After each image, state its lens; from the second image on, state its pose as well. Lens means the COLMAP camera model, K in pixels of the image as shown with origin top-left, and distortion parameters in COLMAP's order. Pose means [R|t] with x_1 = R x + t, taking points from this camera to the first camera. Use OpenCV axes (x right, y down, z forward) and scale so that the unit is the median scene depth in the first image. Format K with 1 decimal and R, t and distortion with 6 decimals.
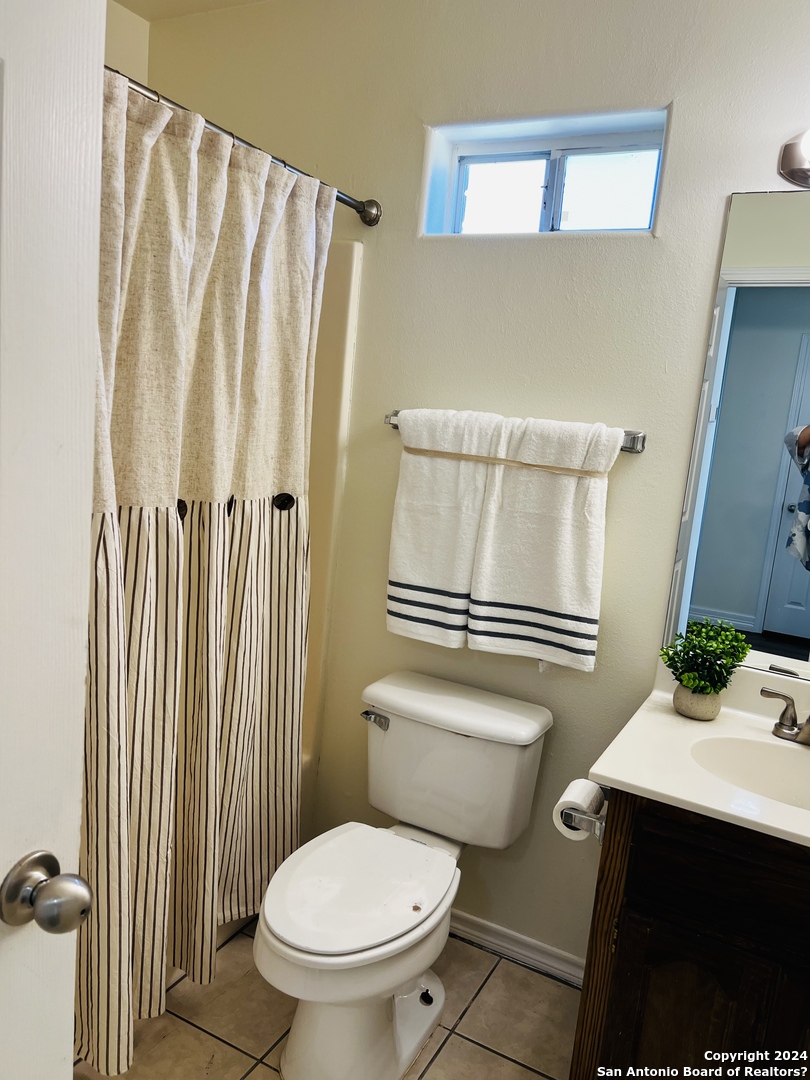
lens RADIAL K [[809.4, 0, 394.8], [0, 809.4, 542.7], [0, 0, 1]] dist [0.063318, -0.073253]
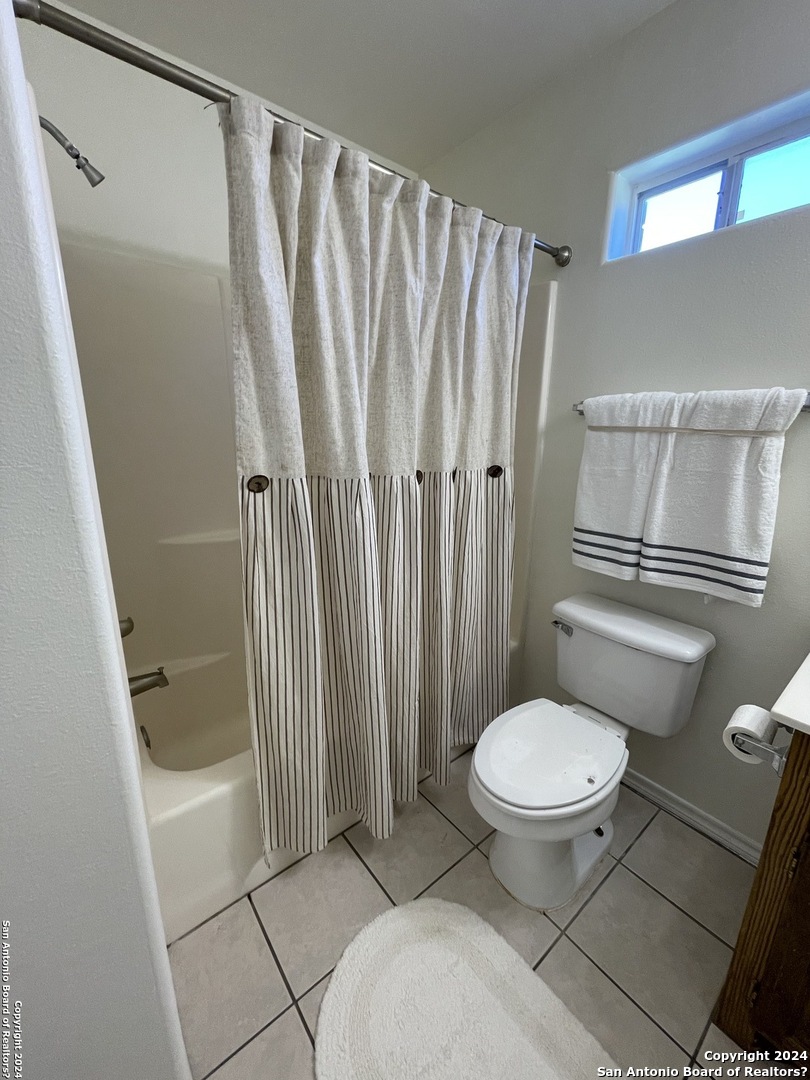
lens RADIAL K [[433.6, 0, 405.5], [0, 433.6, 534.9], [0, 0, 1]] dist [-0.001606, -0.000249]
pose [[0.923277, 0.013994, -0.383881, 0.011966], [0.009562, 0.998189, 0.059385, 0.014382], [0.384017, -0.058500, 0.921471, 0.242976]]
